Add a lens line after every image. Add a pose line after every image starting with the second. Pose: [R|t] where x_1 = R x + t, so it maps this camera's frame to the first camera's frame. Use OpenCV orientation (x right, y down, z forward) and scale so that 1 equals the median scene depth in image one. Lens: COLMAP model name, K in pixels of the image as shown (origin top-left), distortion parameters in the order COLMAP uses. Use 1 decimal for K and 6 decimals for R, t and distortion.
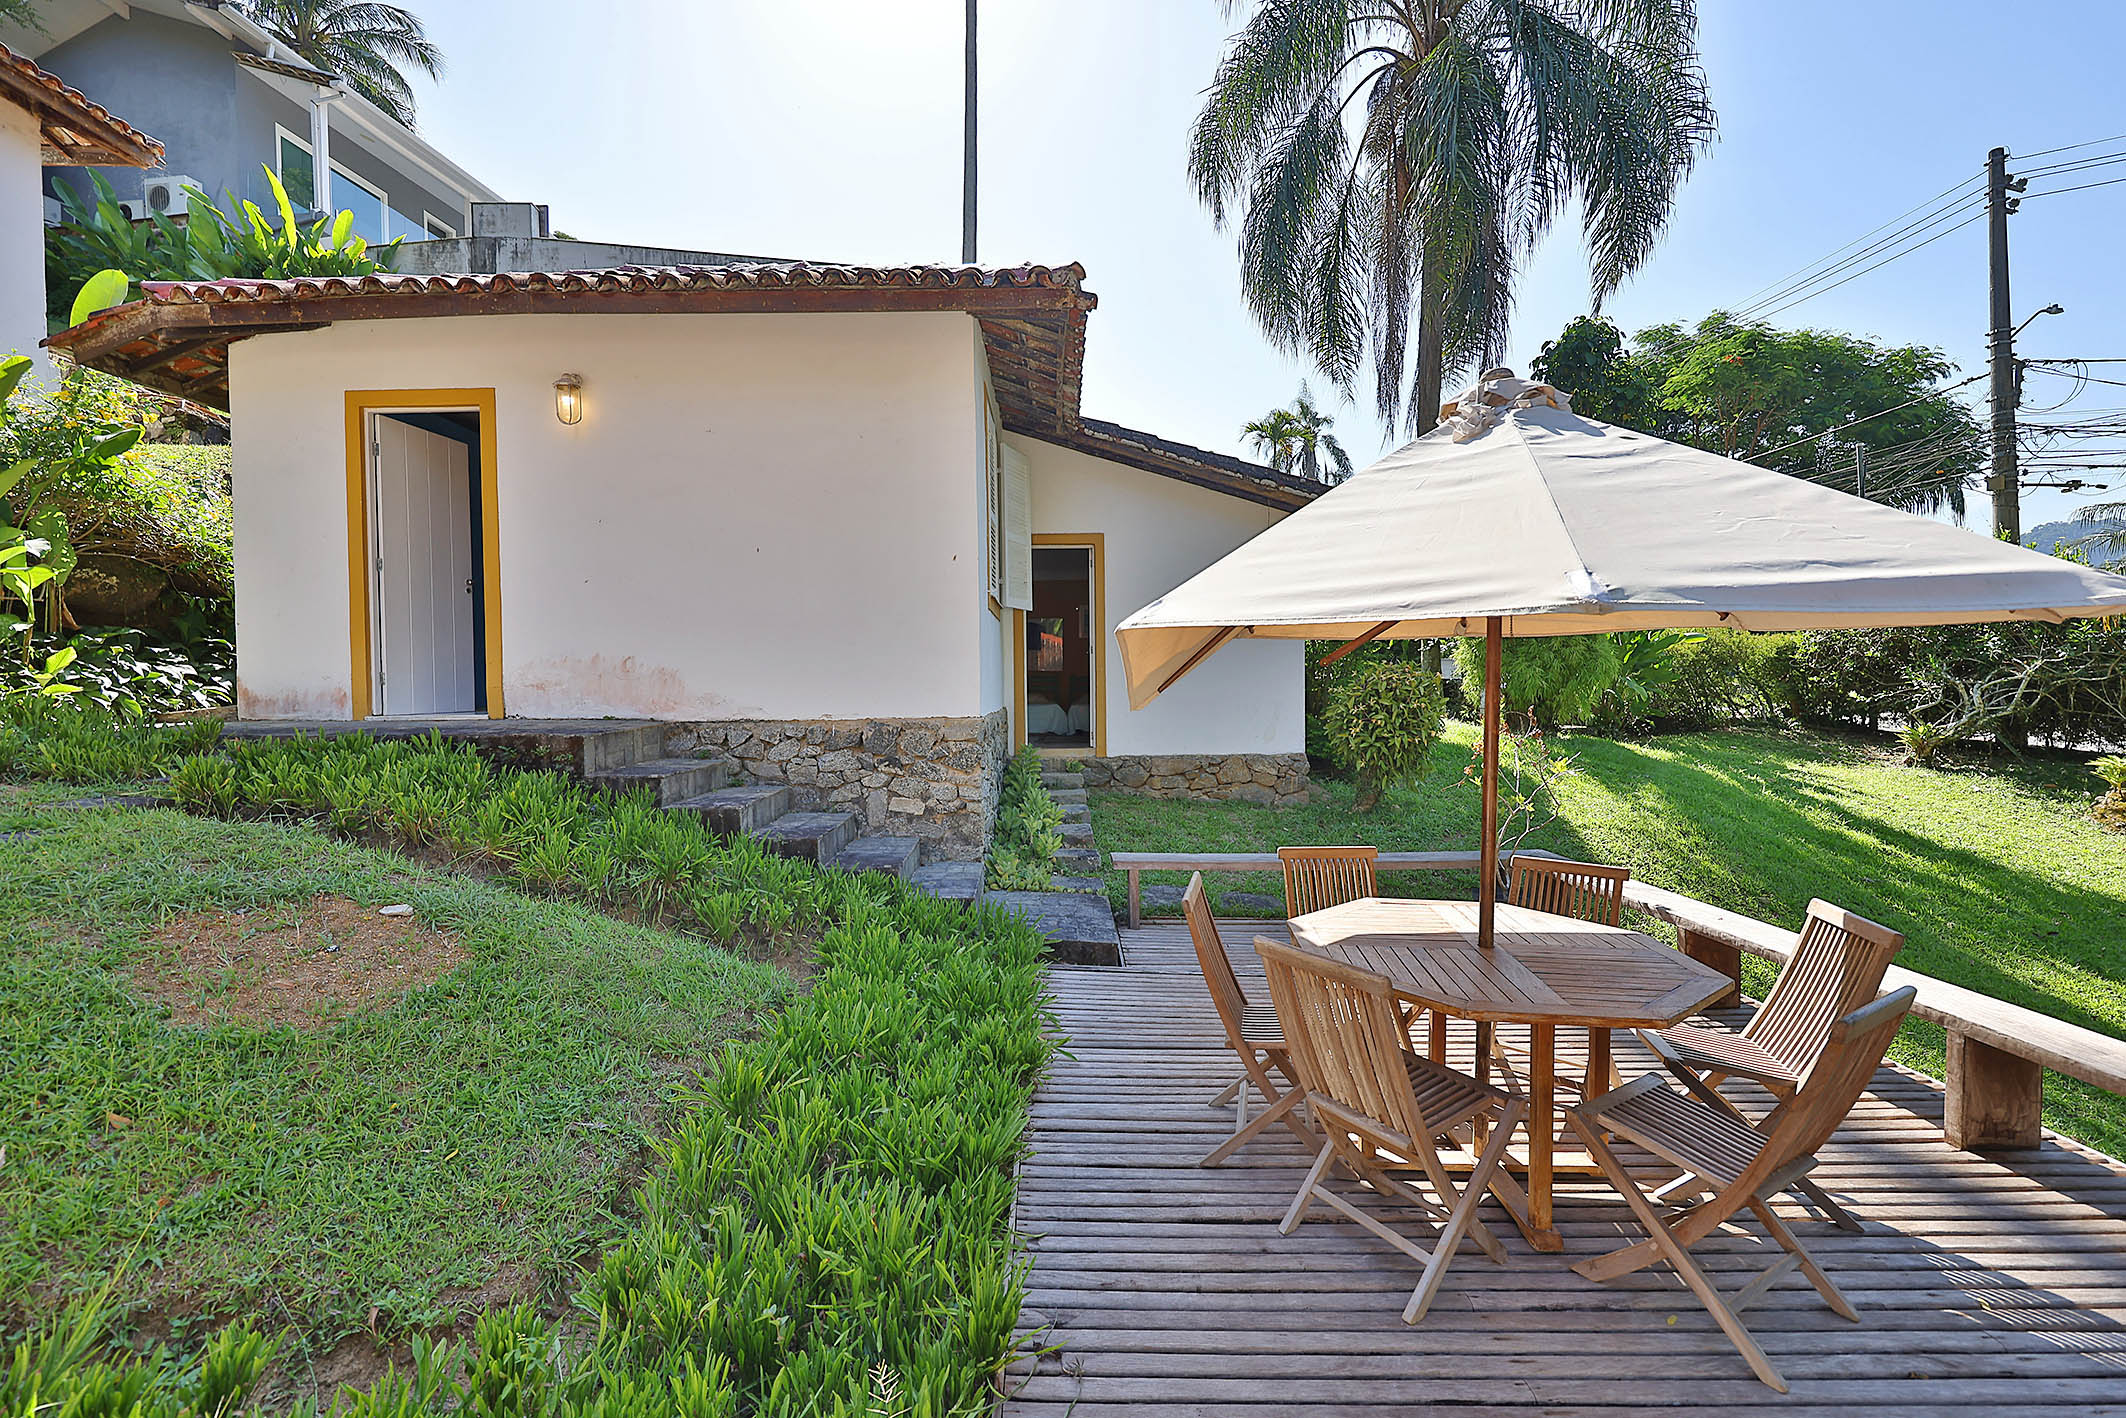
lens RADIAL K [[847.2, 0, 1050.6], [0, 847.2, 704.0], [0, 0, 1]] dist [0.000210, 0.000198]
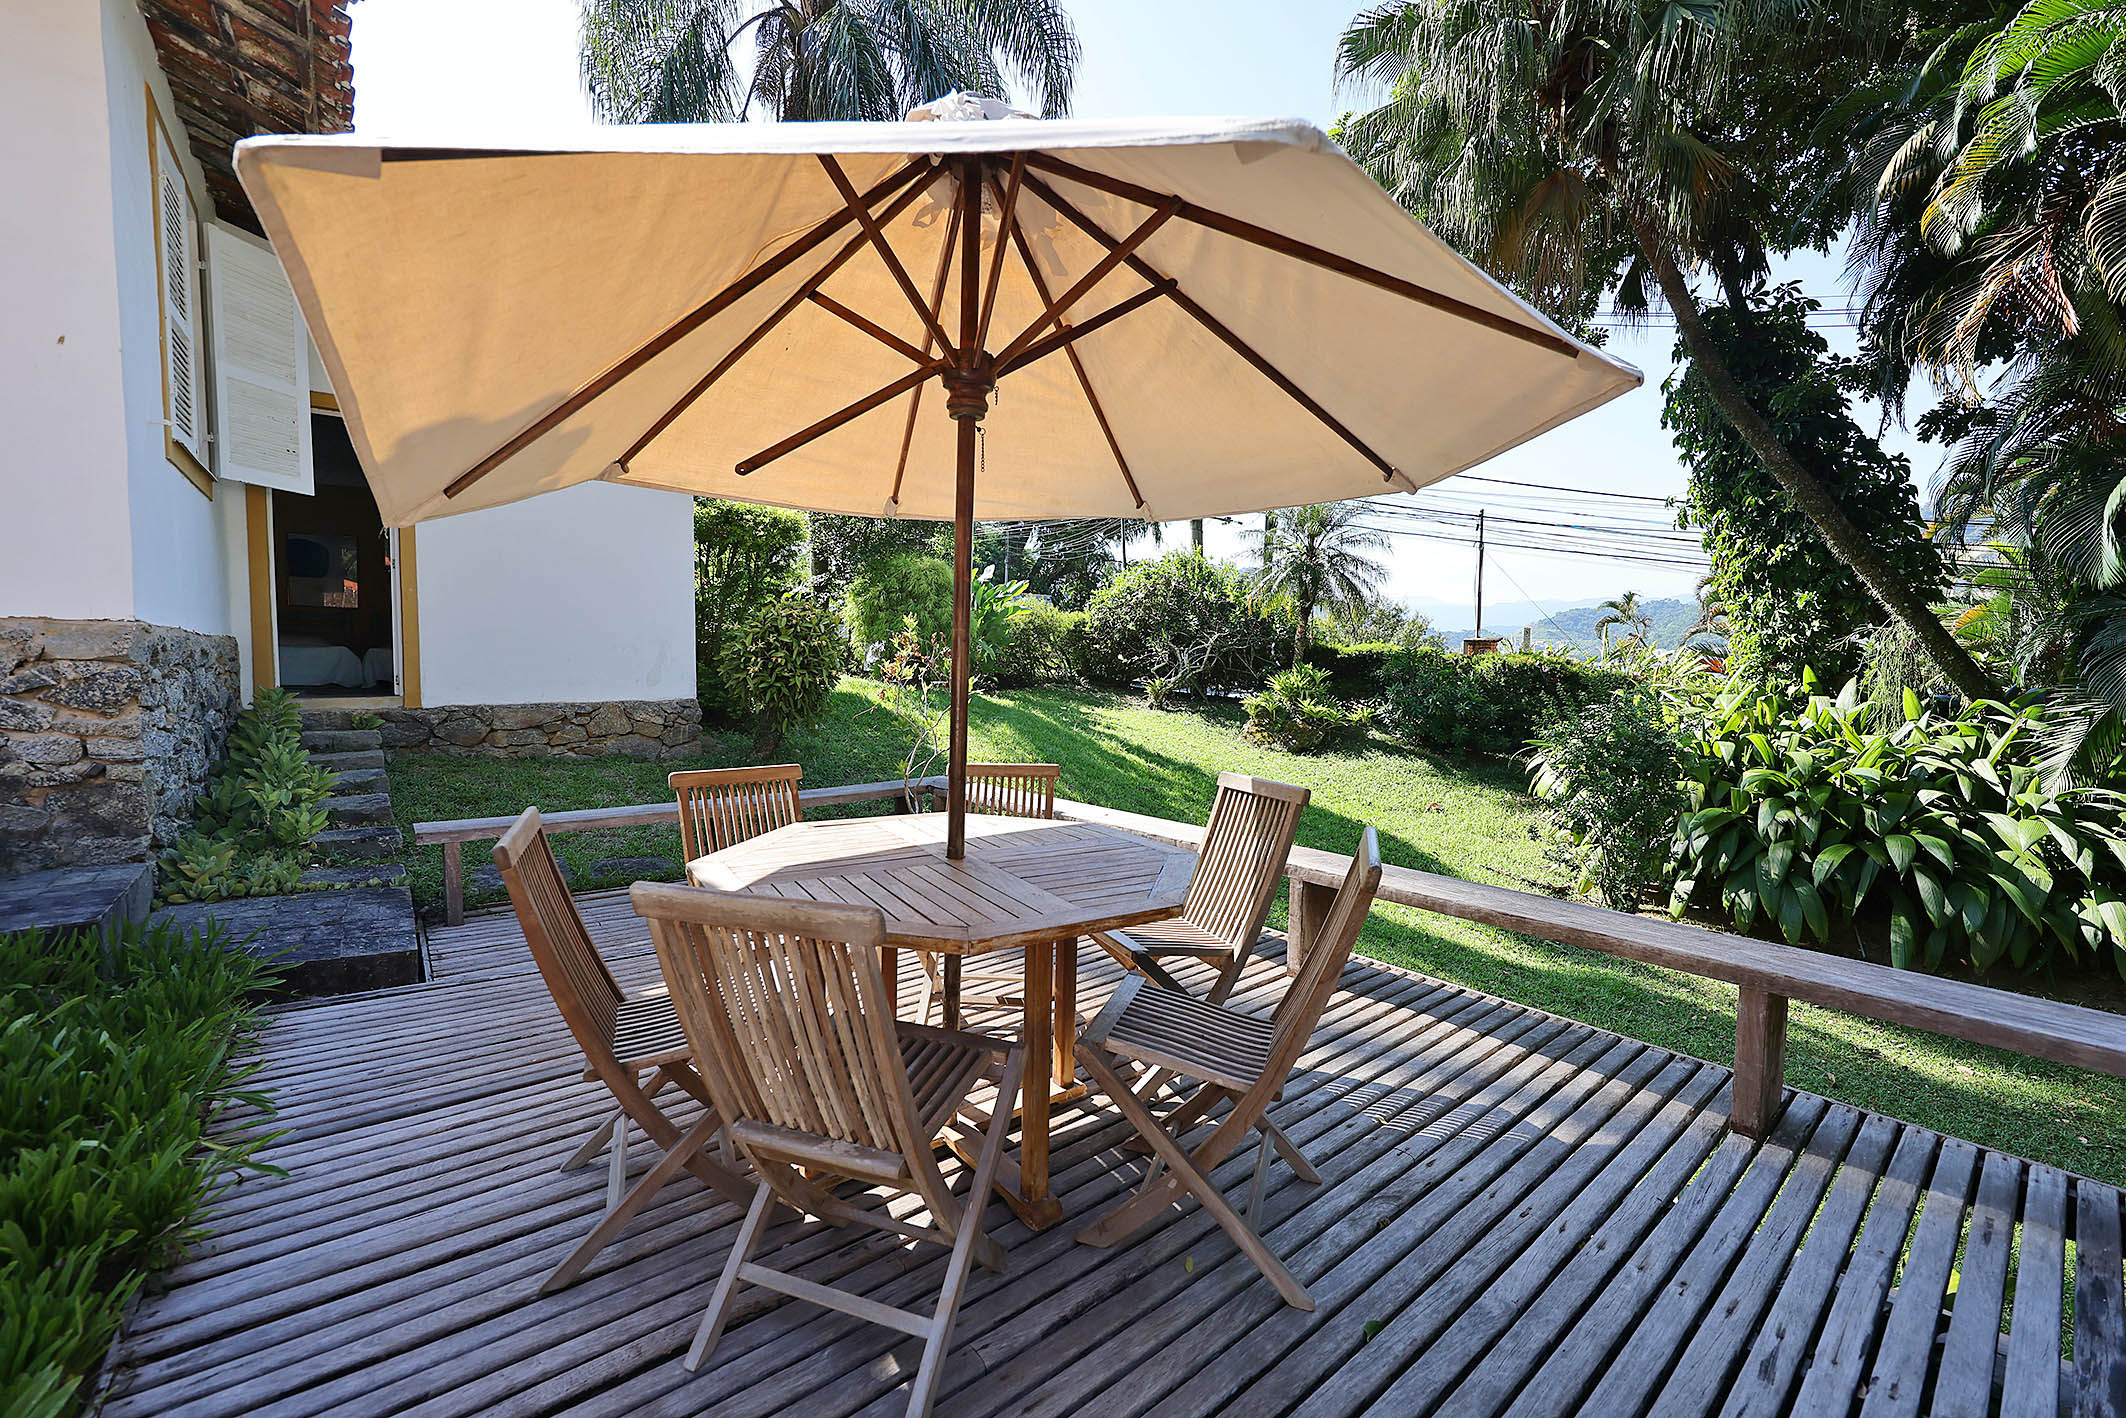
lens RADIAL K [[824.6, 0, 1031.9], [0, 824.6, 720.8], [0, 0, 1]] dist [-0.000920, 0.000400]
pose [[0.775157, -0.022148, 0.631380, 0.038554], [-0.011231, 0.998744, 0.048823, 0.051479], [-0.631668, -0.044937, 0.773935, 0.156837]]
